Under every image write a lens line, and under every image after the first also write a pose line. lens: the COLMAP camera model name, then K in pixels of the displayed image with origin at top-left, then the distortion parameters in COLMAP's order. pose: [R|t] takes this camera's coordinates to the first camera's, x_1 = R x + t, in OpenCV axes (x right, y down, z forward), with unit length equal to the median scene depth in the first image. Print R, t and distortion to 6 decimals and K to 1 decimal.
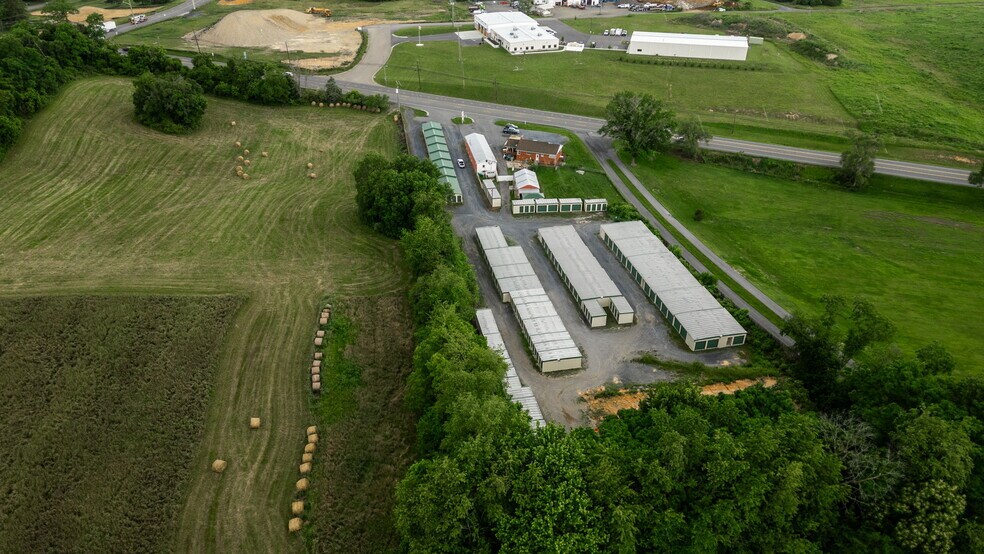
lens RADIAL K [[687.5, 0, 492.0], [0, 687.5, 277.0], [0, 0, 1]] dist [0.059821, -0.059079]
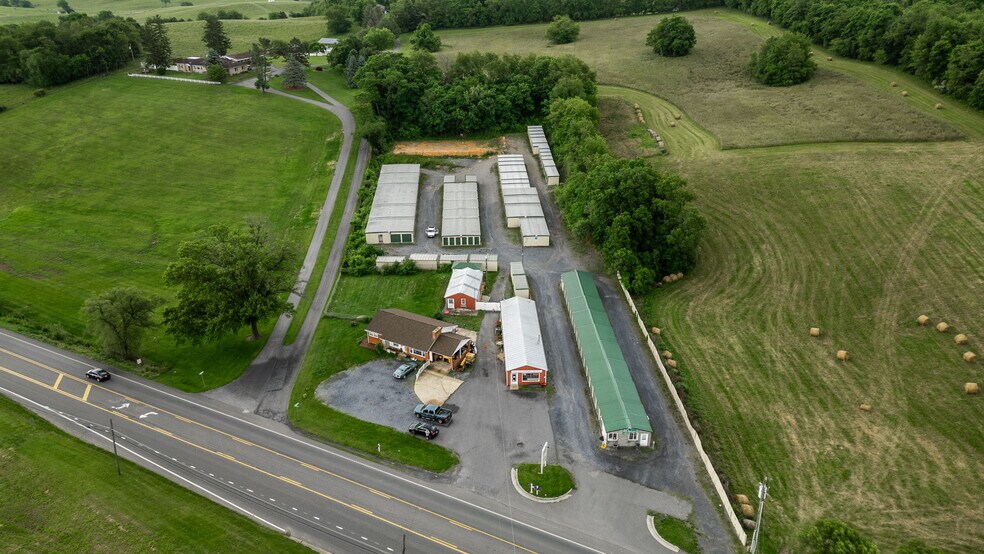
lens RADIAL K [[687.5, 0, 492.0], [0, 687.5, 277.0], [0, 0, 1]] dist [0.059821, -0.059079]
pose [[-0.986357, -0.063533, 0.151869, -0.074718], [0.095230, 0.532302, 0.841181, -0.680824], [-0.134283, 0.844167, -0.518989, 1.288640]]
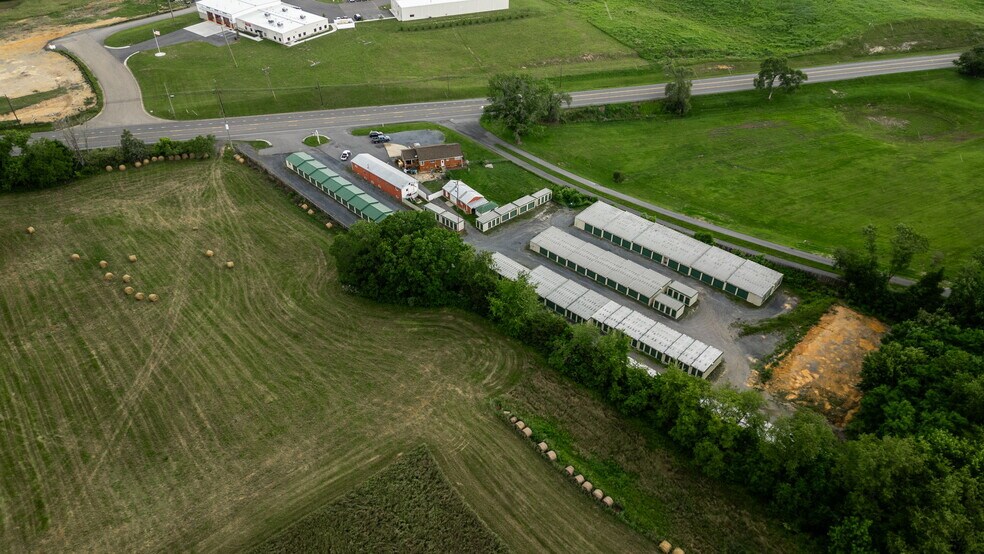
lens RADIAL K [[687.5, 0, 492.0], [0, 687.5, 277.0], [0, 0, 1]] dist [0.059821, -0.059079]
pose [[0.813622, -0.355645, 0.459931, -0.382727], [0.303554, 0.934551, 0.185661, -0.188391], [-0.495858, -0.011444, 0.868328, 0.146300]]
